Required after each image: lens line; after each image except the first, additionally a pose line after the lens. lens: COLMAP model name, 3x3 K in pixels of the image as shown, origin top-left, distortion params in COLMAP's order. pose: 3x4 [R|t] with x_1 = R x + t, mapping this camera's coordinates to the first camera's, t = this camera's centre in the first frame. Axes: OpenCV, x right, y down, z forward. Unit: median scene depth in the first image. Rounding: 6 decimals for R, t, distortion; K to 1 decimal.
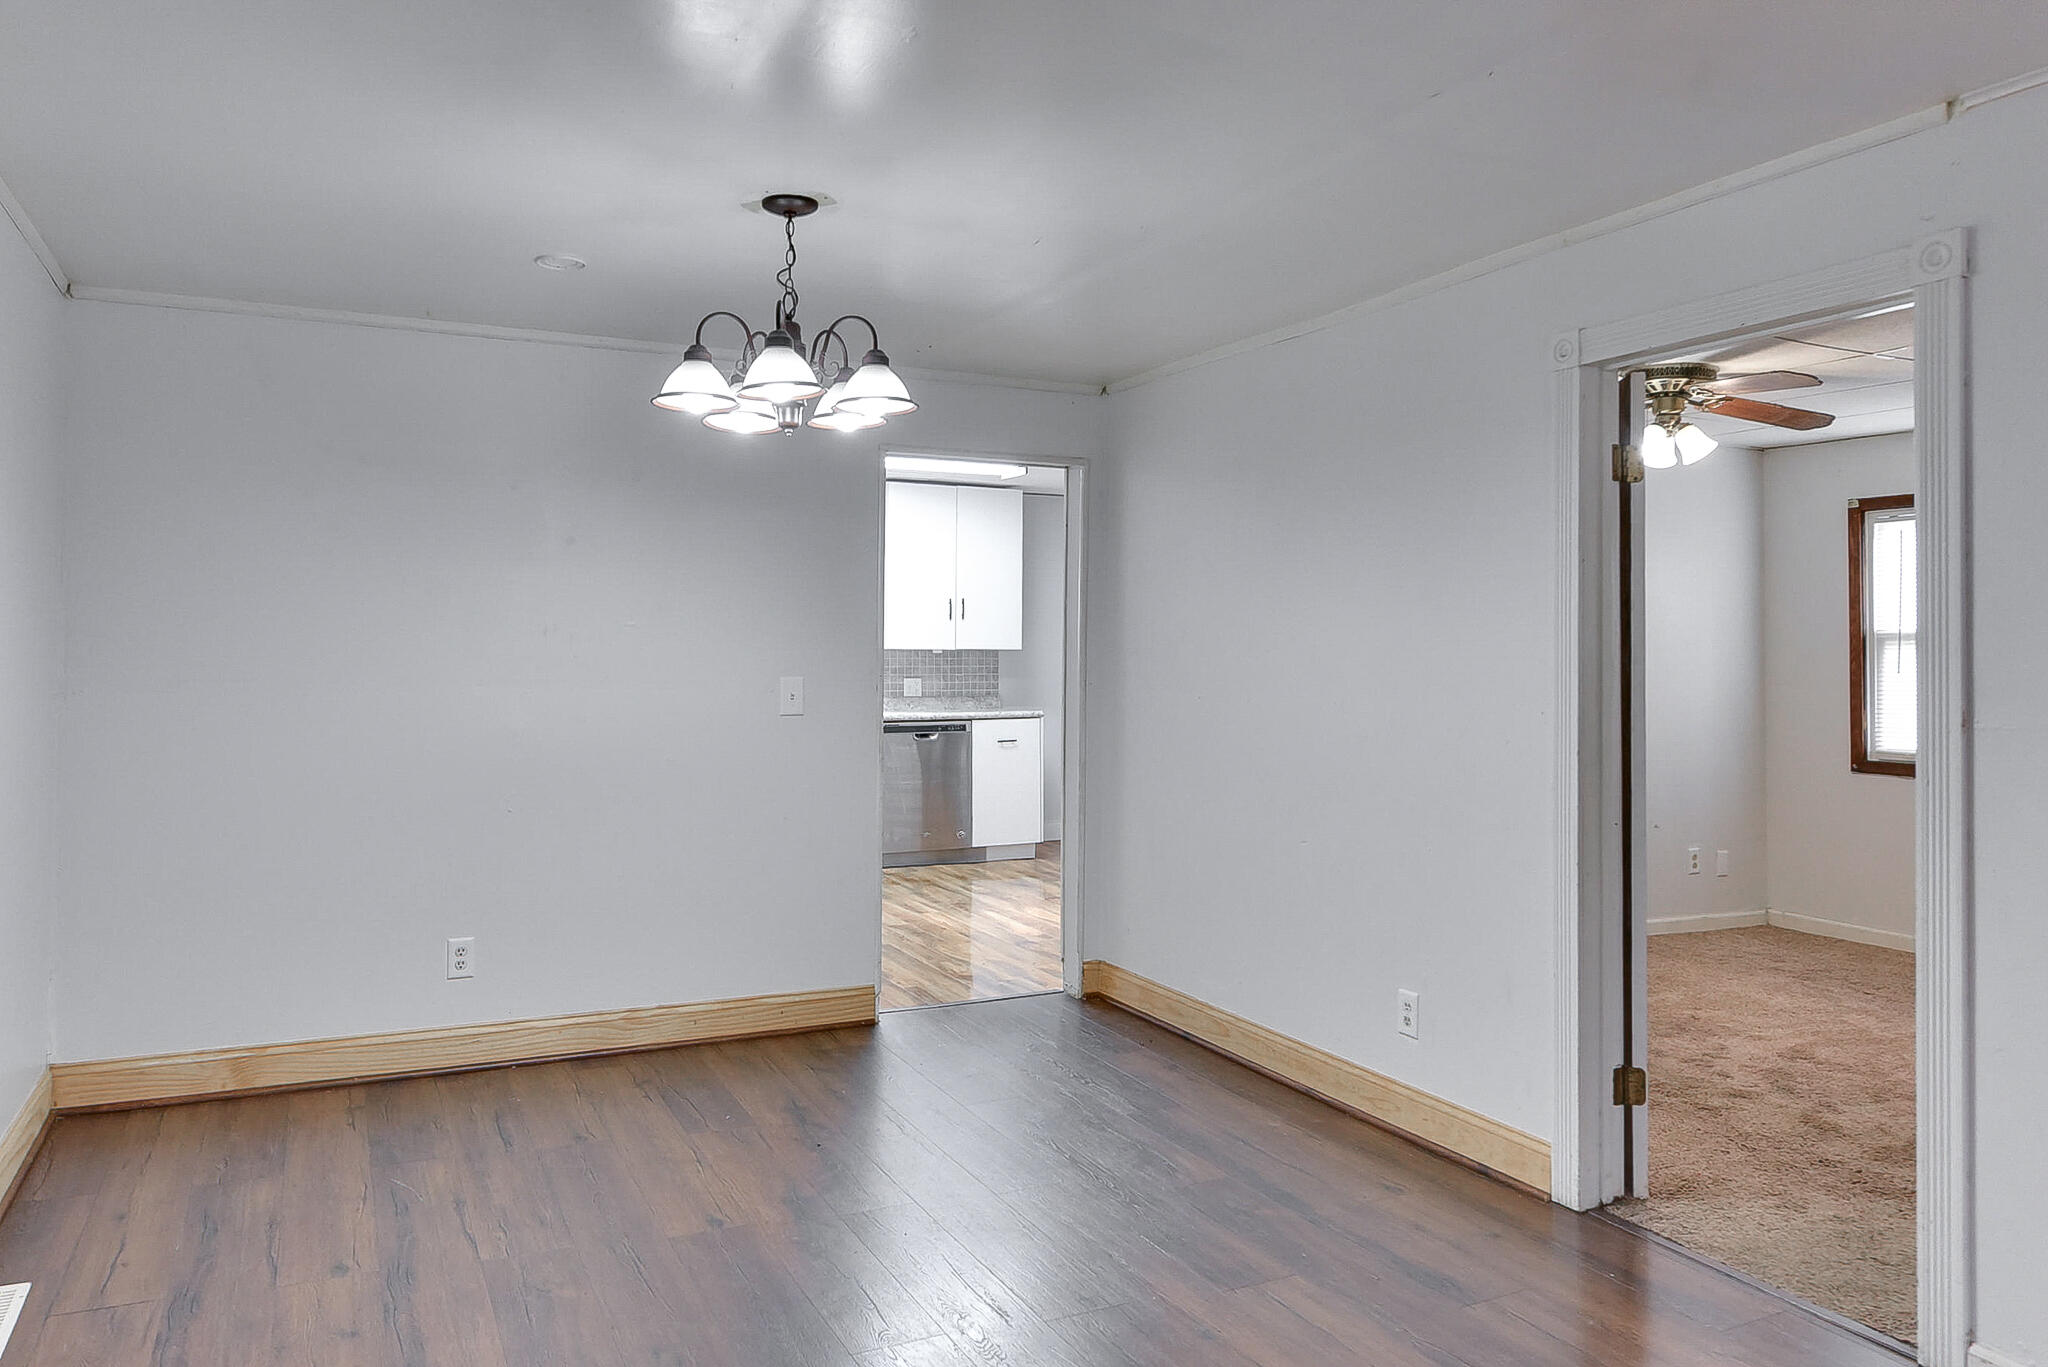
lens RADIAL K [[1390.1, 0, 1019.0], [0, 1390.1, 621.4], [0, 0, 1]] dist [0.009777, 0.003732]
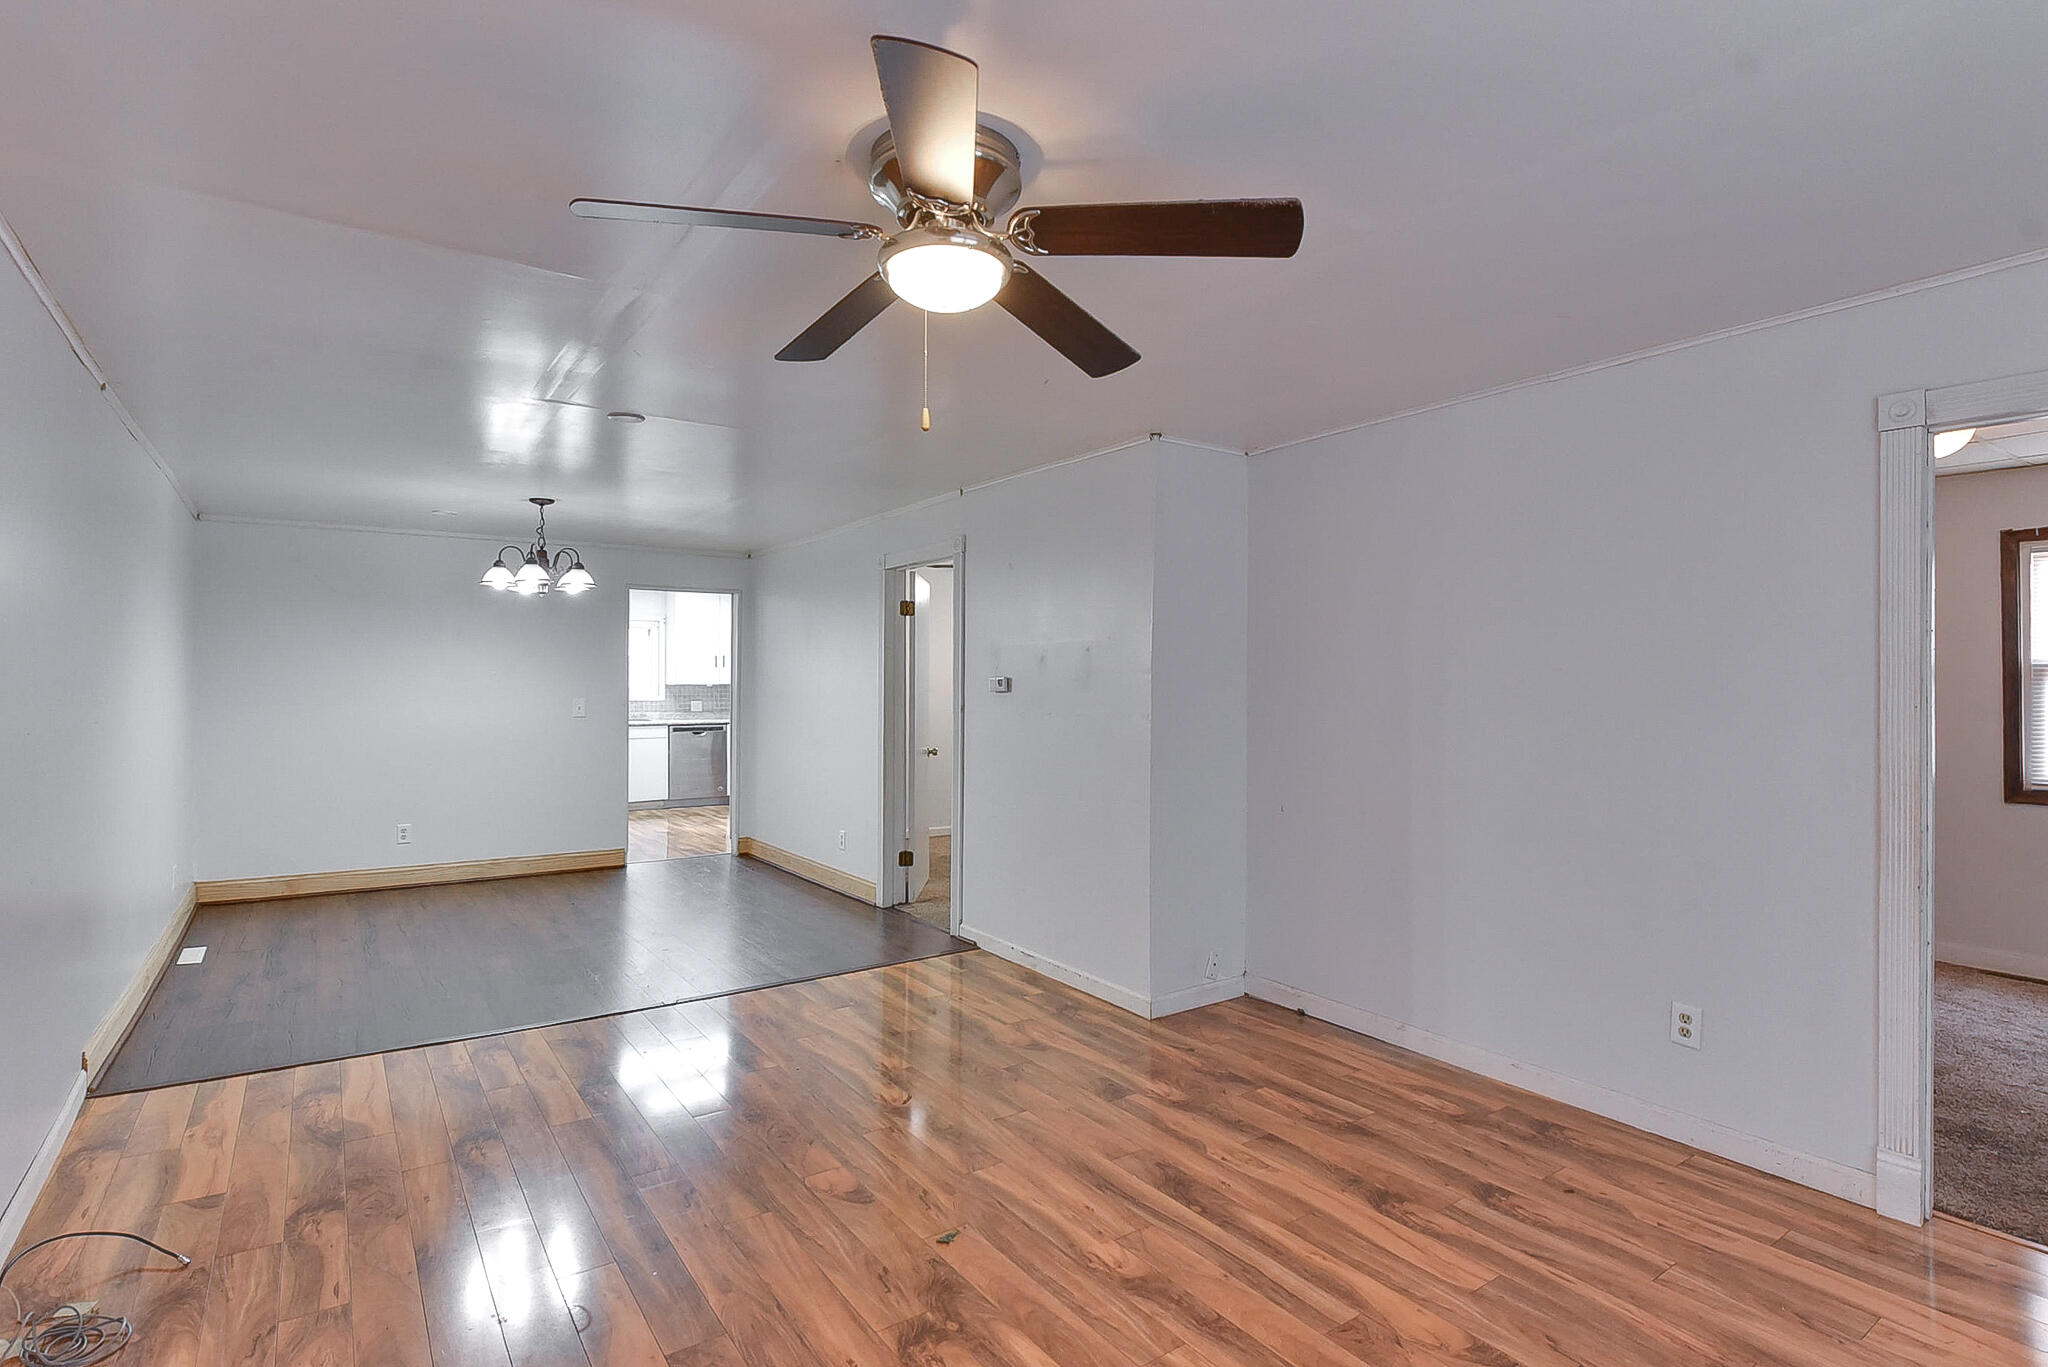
lens RADIAL K [[1000.5, 0, 1023.4], [0, 1000.5, 673.1], [0, 0, 1]] dist [0.003027, -0.000061]
pose [[0.988949, -0.004761, 0.148182, 0.319664], [0.003167, 0.999935, 0.010988, -0.014306], [-0.148224, -0.010397, 0.988899, -0.669296]]
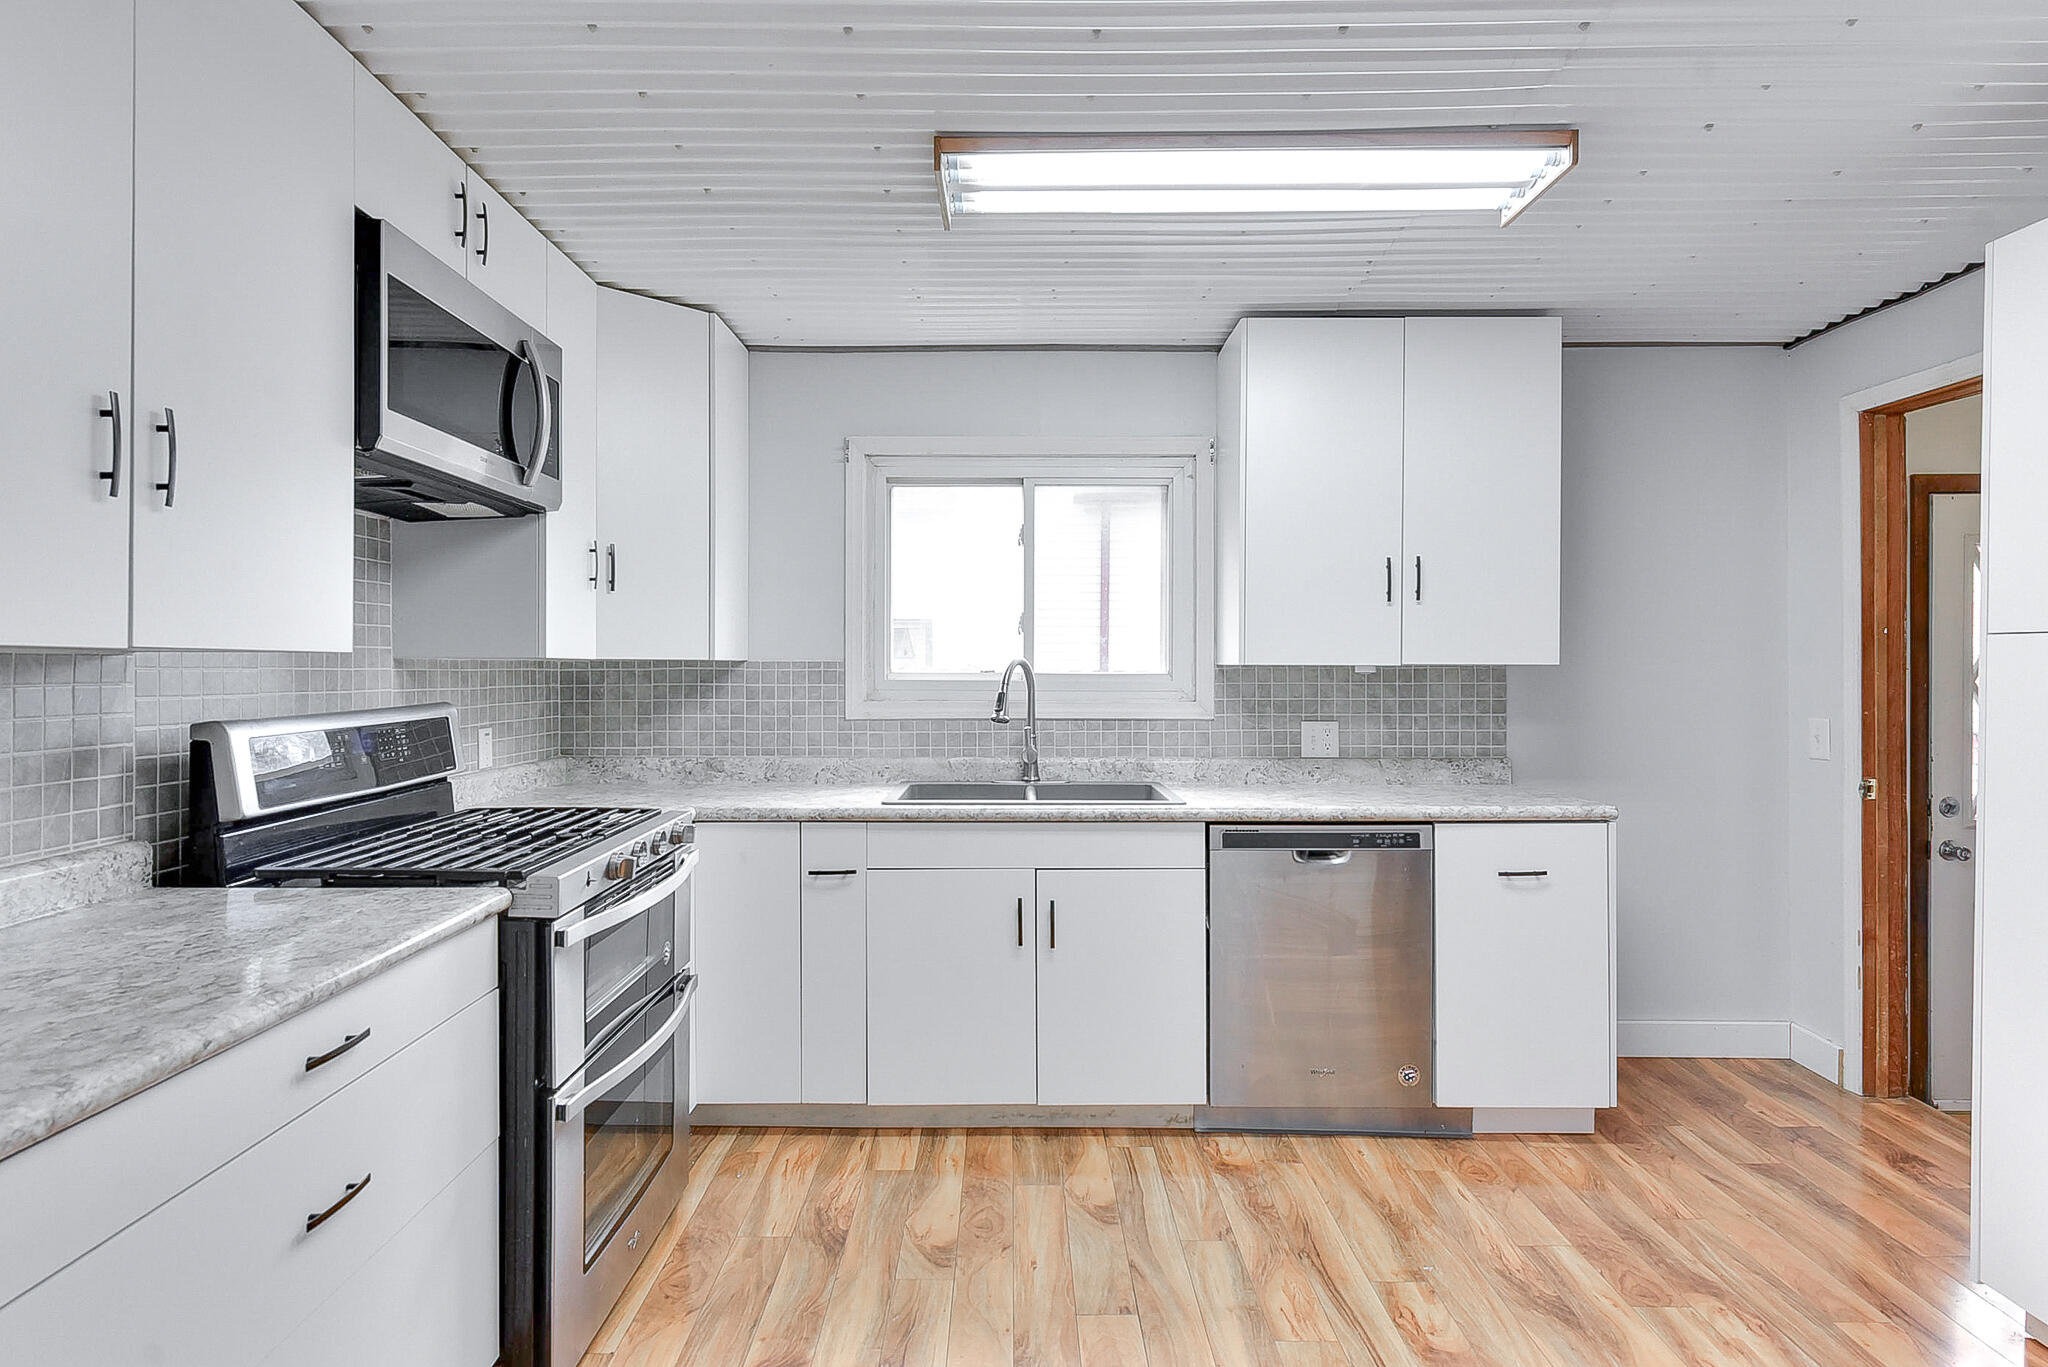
lens RADIAL K [[1066.0, 0, 1017.9], [0, 1066.0, 672.4], [0, 0, 1]] dist [0.001994, -0.000065]
pose [[0.892979, -0.003136, -0.450088, 0.001962], [0.013671, 0.999703, 0.020158, 0.029488], [0.449891, -0.024154, 0.892757, 1.341807]]
